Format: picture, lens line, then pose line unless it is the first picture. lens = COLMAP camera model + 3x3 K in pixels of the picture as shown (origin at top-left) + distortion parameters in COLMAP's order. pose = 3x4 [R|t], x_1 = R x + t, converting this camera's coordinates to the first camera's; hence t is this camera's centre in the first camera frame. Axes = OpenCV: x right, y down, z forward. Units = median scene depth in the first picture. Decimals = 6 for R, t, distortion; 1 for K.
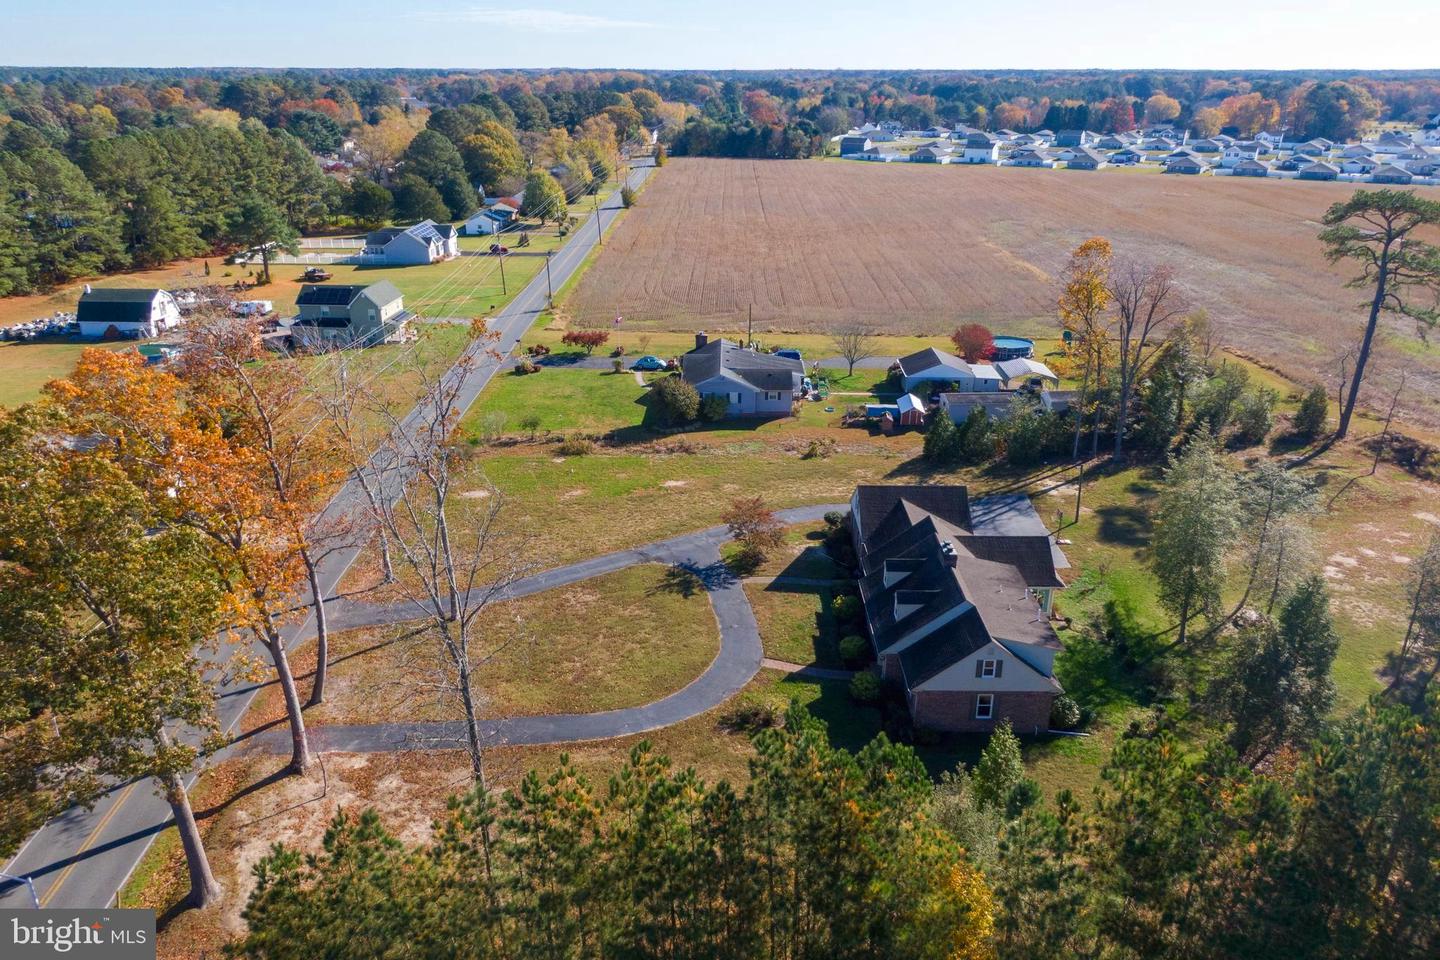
lens RADIAL K [[987.2, 0, 720.0], [0, 987.2, 480.0], [0, 0, 1]] dist [0.004610, -0.002103]
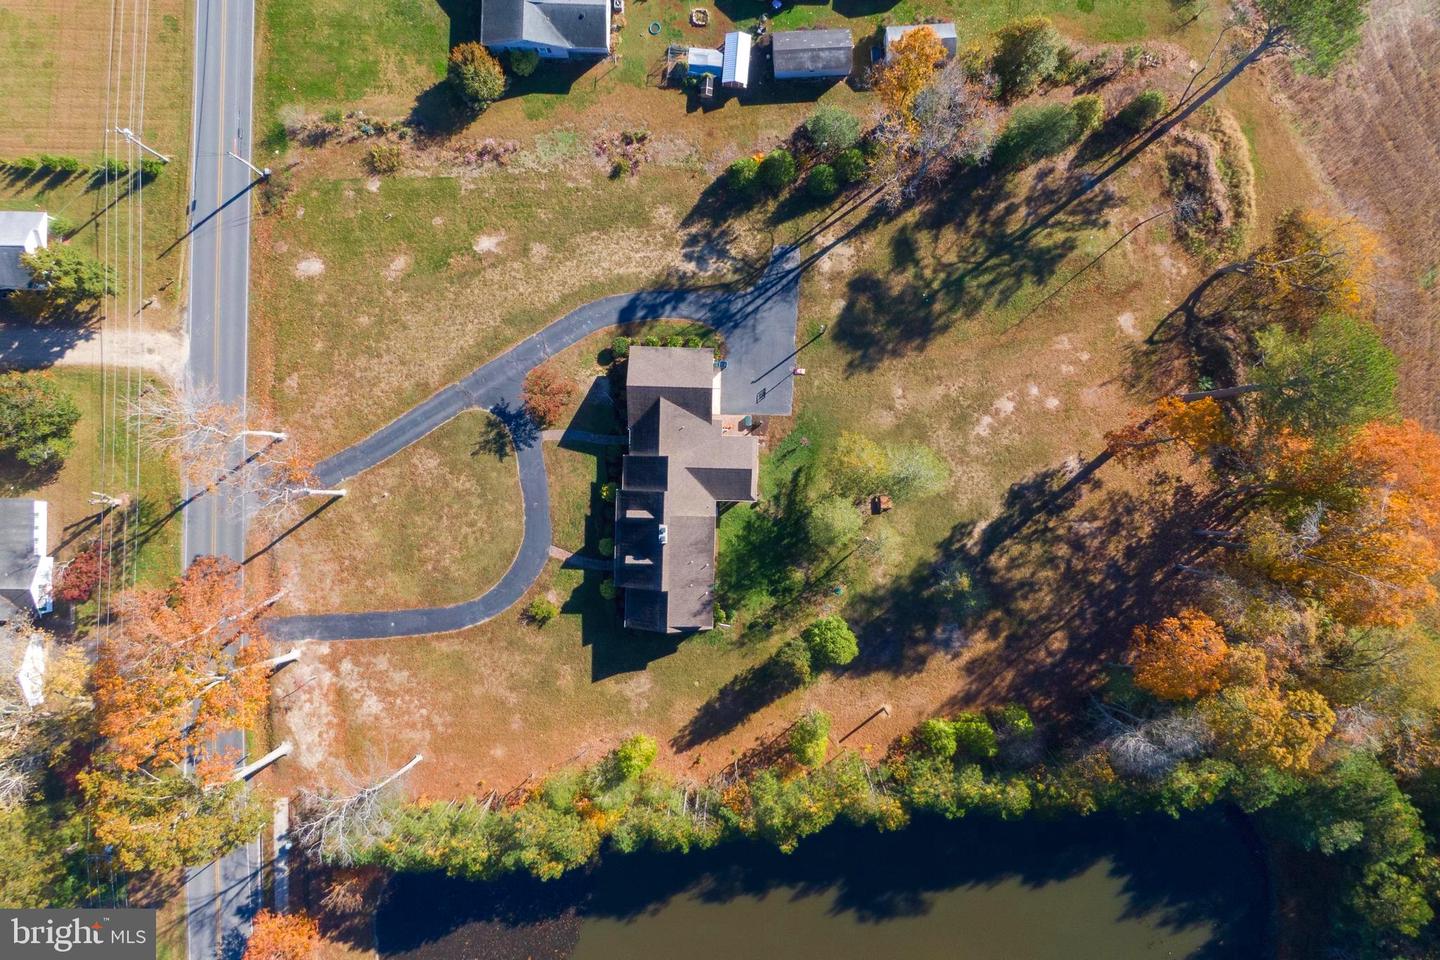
lens RADIAL K [[987.2, 0, 720.0], [0, 987.2, 480.0], [0, 0, 1]] dist [0.004610, -0.002103]
pose [[0.999879, 0.014070, 0.006598, 0.262544], [-0.011603, 0.393519, 0.919243, -1.138916], [0.010338, -0.919209, 0.393635, 0.422385]]
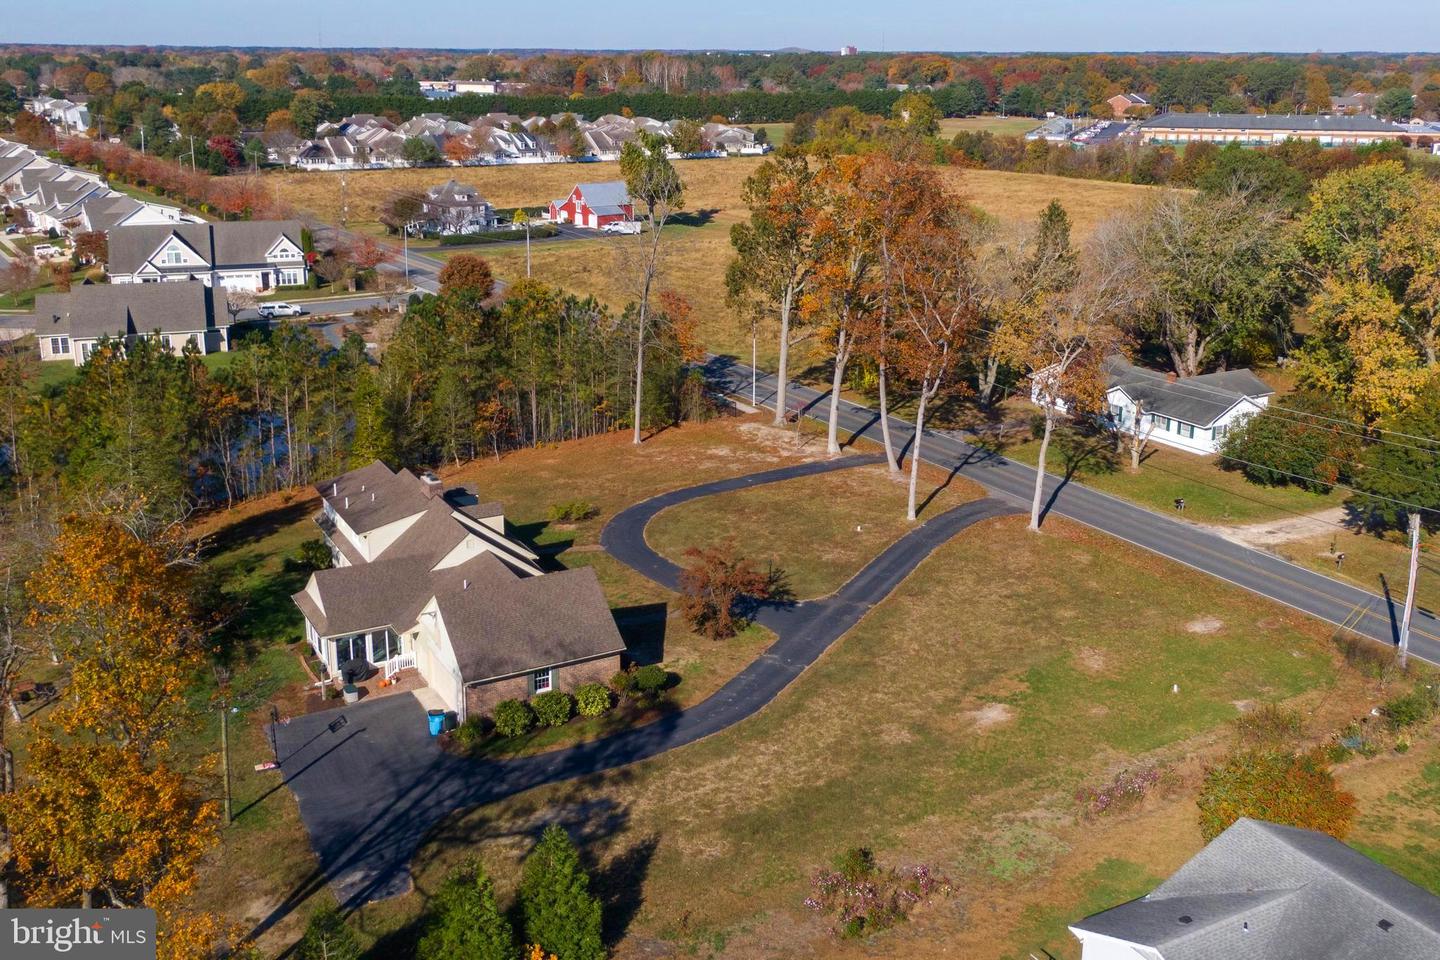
lens RADIAL K [[1362.7, 0, 720.0], [0, 1362.7, 480.0], [0, 0, 1]] dist [-0.001150, -0.007610]
pose [[-0.870632, 0.141955, -0.471008, 0.506075], [-0.207087, 0.762730, 0.612665, -0.652874], [0.446223, 0.630945, -0.634660, 1.640719]]
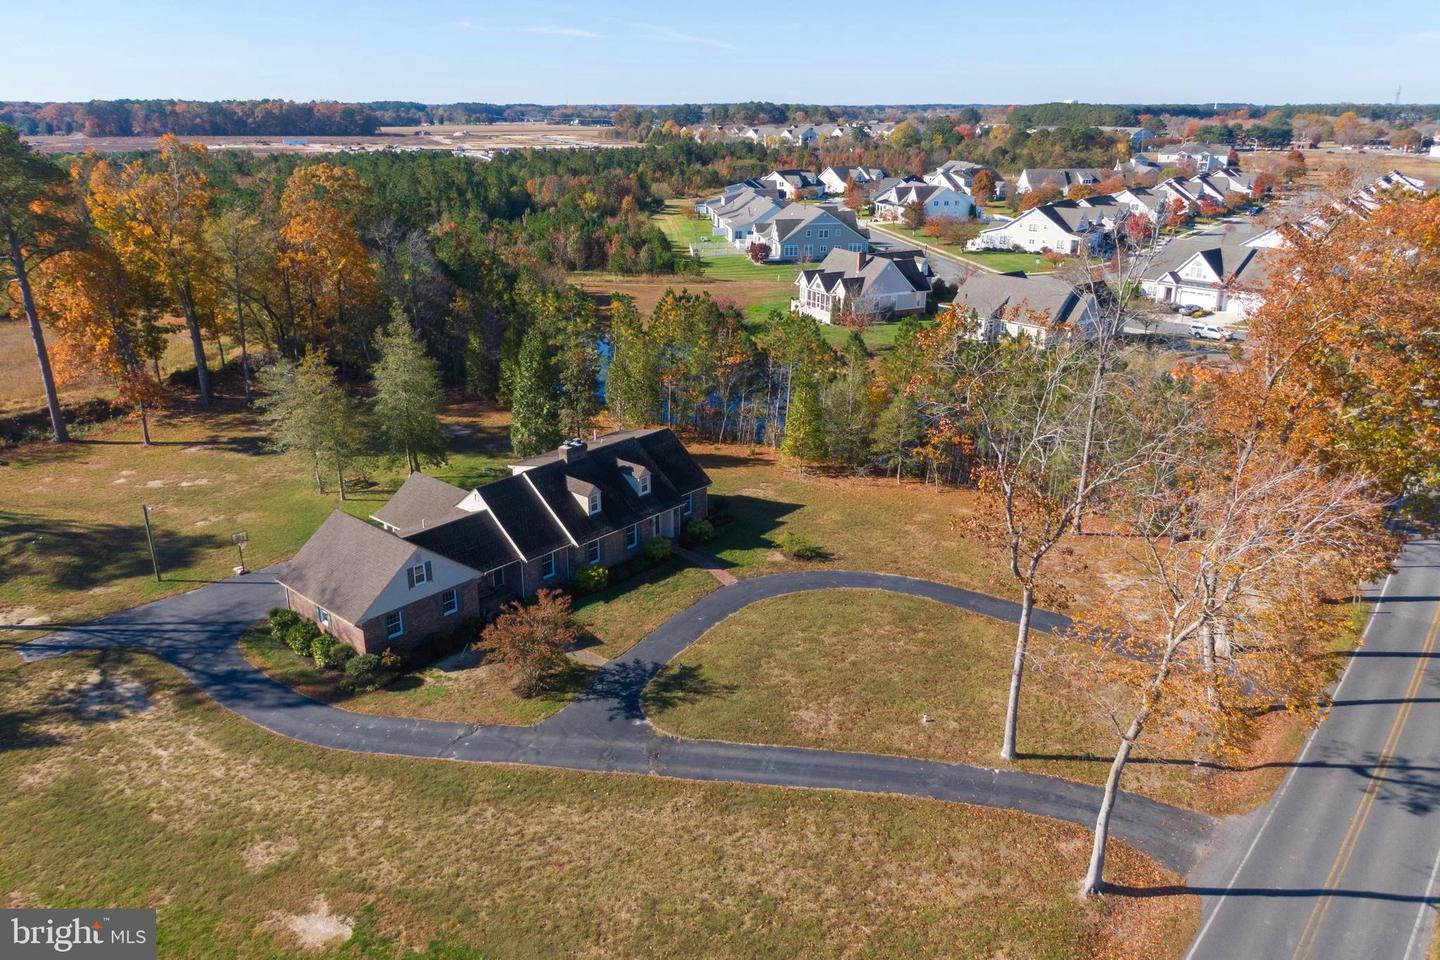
lens RADIAL K [[987.2, 0, 720.0], [0, 987.2, 480.0], [0, 0, 1]] dist [0.004610, -0.002103]
pose [[-0.760228, -0.223048, 0.610166, -0.442437], [0.270362, 0.745395, 0.609336, -0.420149], [-0.590726, 0.628200, -0.506366, 1.239083]]
